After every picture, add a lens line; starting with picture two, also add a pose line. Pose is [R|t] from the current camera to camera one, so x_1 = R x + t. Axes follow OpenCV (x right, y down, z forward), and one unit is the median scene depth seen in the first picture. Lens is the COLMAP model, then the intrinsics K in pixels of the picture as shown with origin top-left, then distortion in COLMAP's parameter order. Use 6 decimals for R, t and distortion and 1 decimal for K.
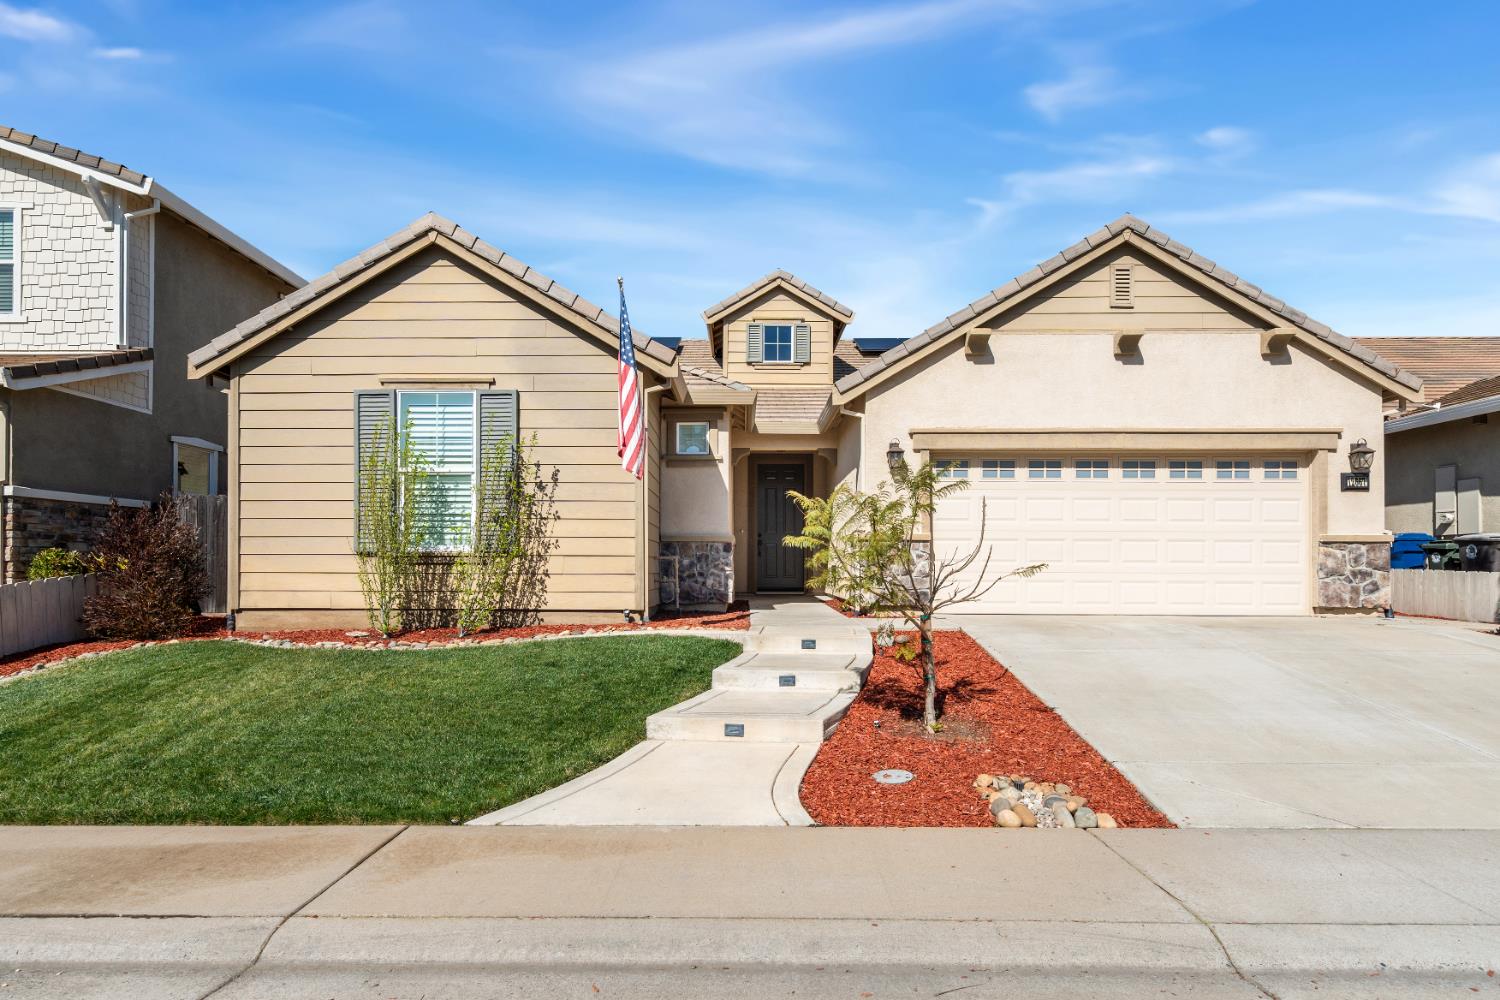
lens RADIAL K [[966.4, 0, 743.7], [0, 966.4, 561.1], [0, 0, 1]] dist [-0.000759, 0.000030]
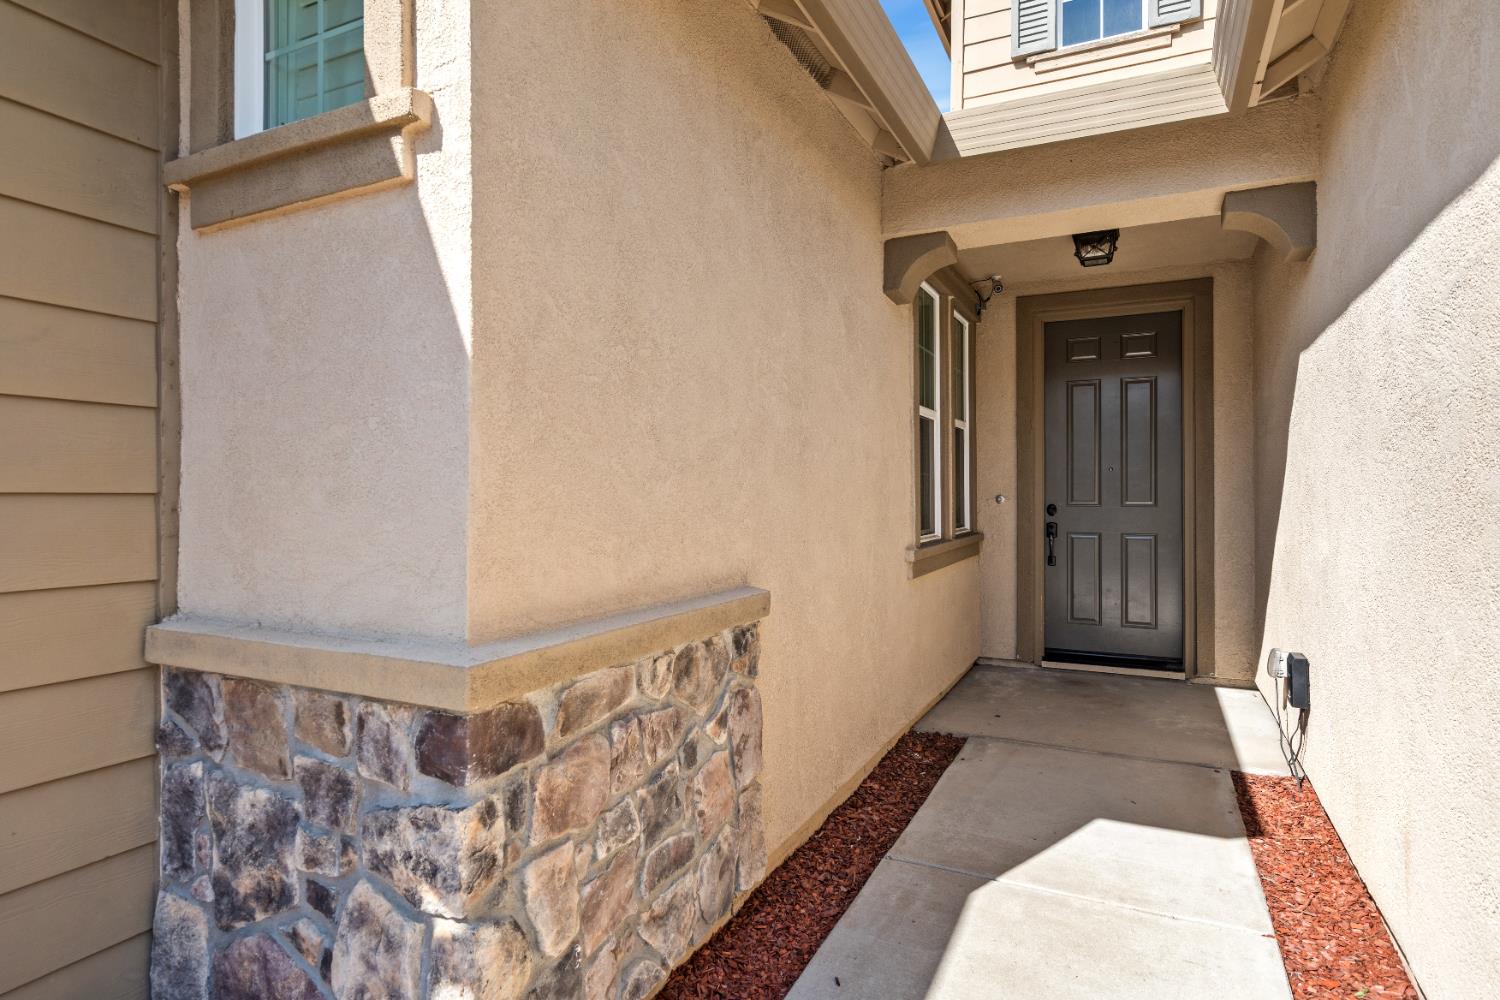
lens RADIAL K [[837.0, 0, 745.6], [0, 837.0, 485.7], [0, 0, 1]] dist [0.004918, 0.000946]
pose [[0.898507, -0.004671, -0.438935, 0.078263], [0.004390, 0.999989, -0.001655, -0.053336], [0.438938, -0.000440, 0.898517, 0.965216]]
